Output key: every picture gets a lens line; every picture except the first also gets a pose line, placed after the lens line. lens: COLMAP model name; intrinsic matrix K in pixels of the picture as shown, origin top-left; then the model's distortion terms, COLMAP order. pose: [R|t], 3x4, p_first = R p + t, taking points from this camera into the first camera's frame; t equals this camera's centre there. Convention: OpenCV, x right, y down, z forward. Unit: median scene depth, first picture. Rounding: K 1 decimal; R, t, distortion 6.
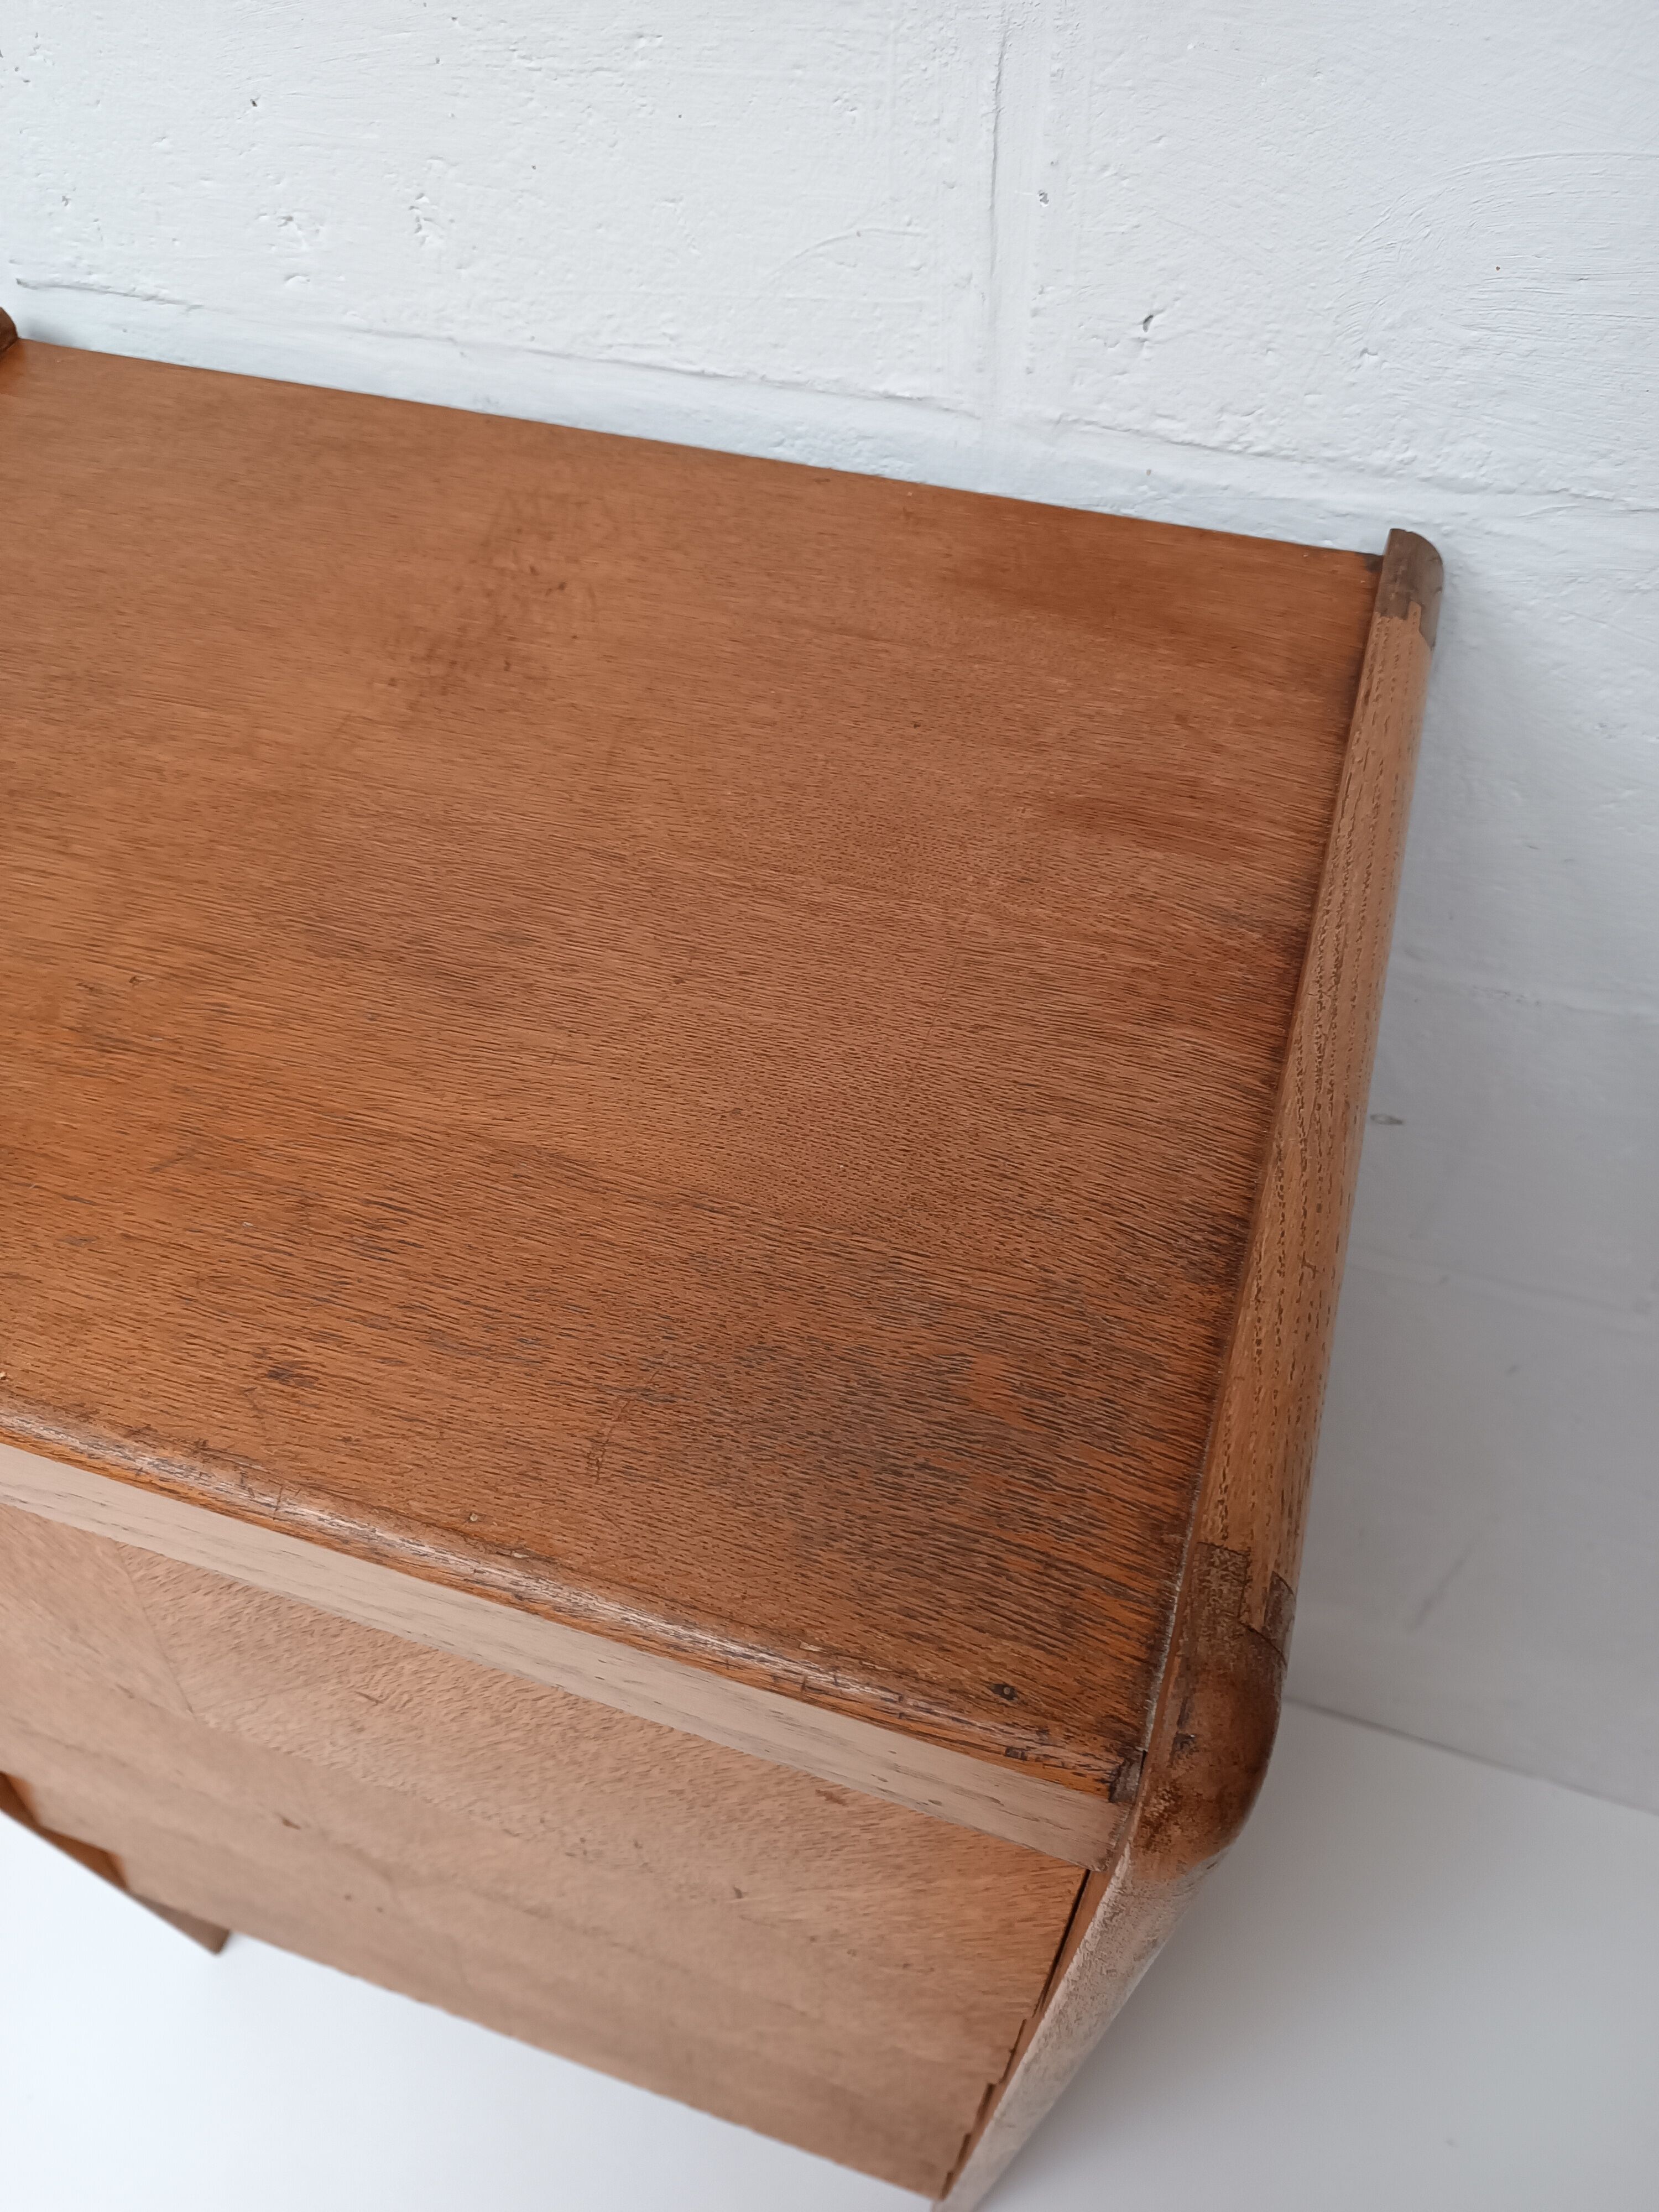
lens RADIAL K [[1611.6, 0, 827.8], [0, 1611.6, 1107.3], [0, 0, 1]] dist [0.009543, -0.023920]
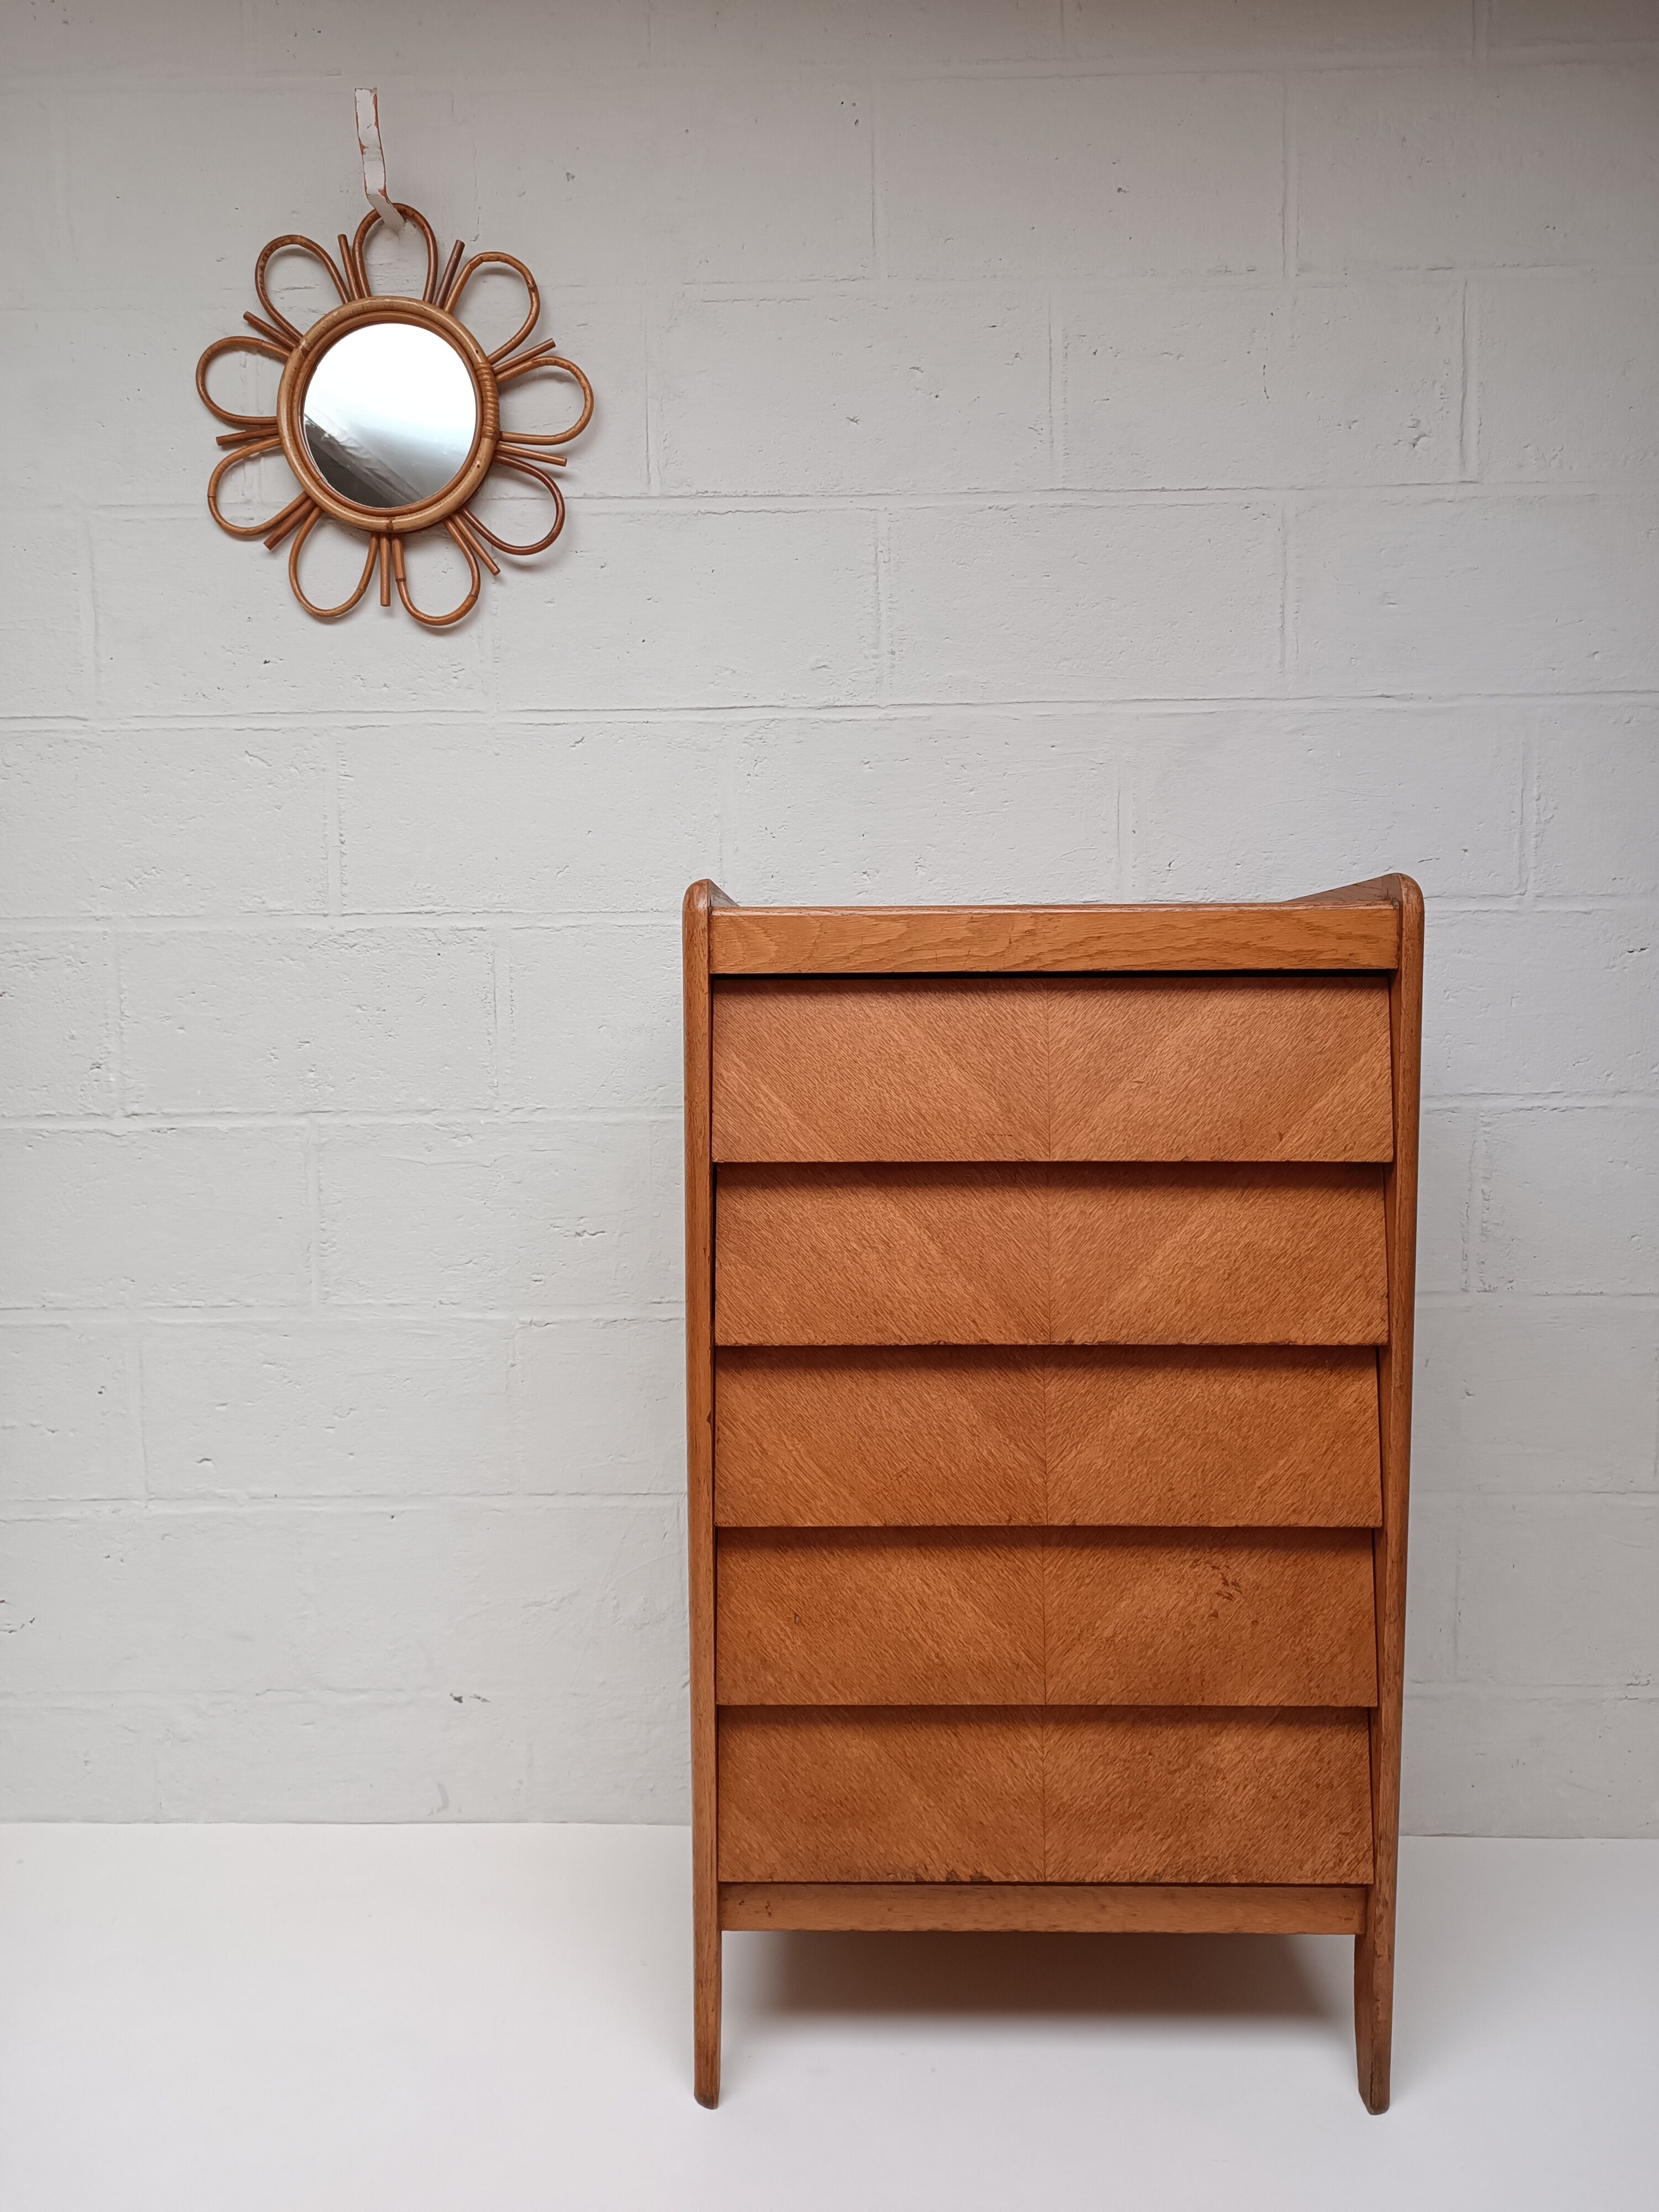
lens RADIAL K [[1589.0, 0, 822.1], [0, 1589.0, 1109.8], [0, 0, 1]] dist [0.047396, -0.071458]
pose [[0.956123, -0.016739, 0.292486, -1.968421], [0.224375, 0.683778, -0.694337, 2.665017], [-0.188373, 0.729498, 0.657532, -0.845702]]
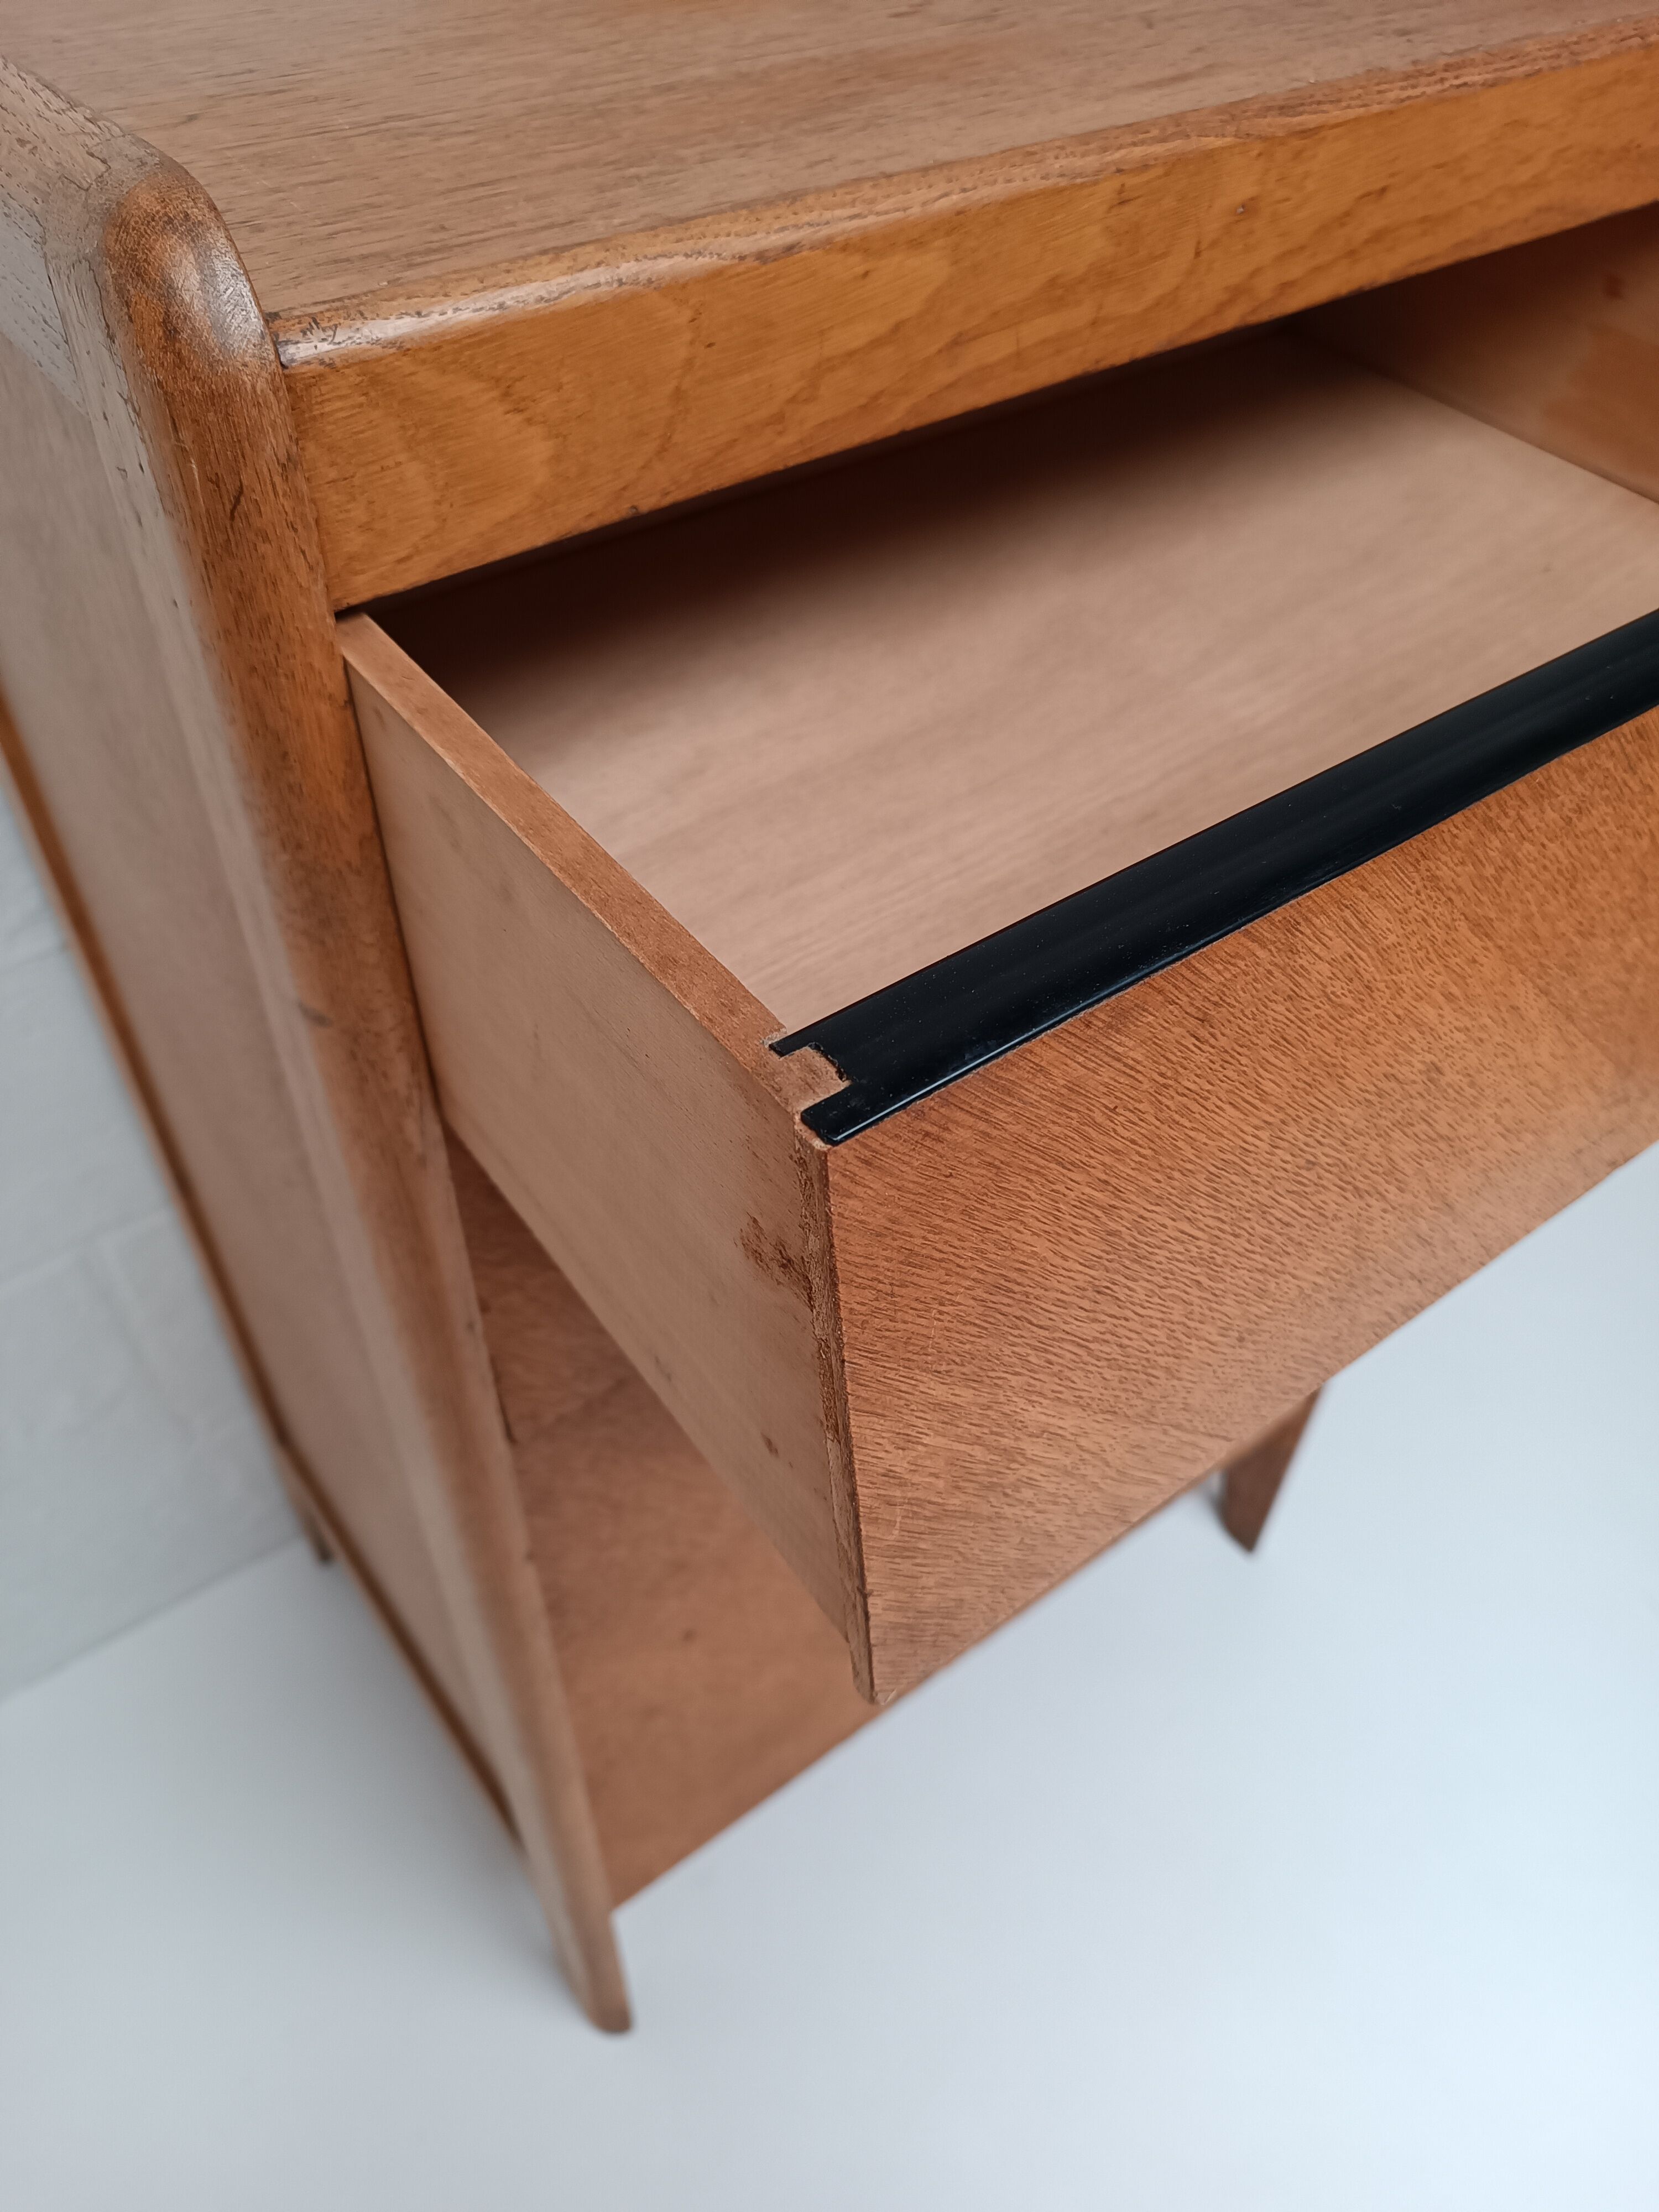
lens RADIAL K [[1633.6, 0, 826.0], [0, 1633.6, 1118.4], [0, 0, 1]] dist [-0.003699, -0.016002]
pose [[0.578189, -0.571526, 0.582285, -1.706749], [0.620780, 0.771273, 0.140608, 0.338530], [-0.529462, 0.280172, 0.800733, 0.442376]]
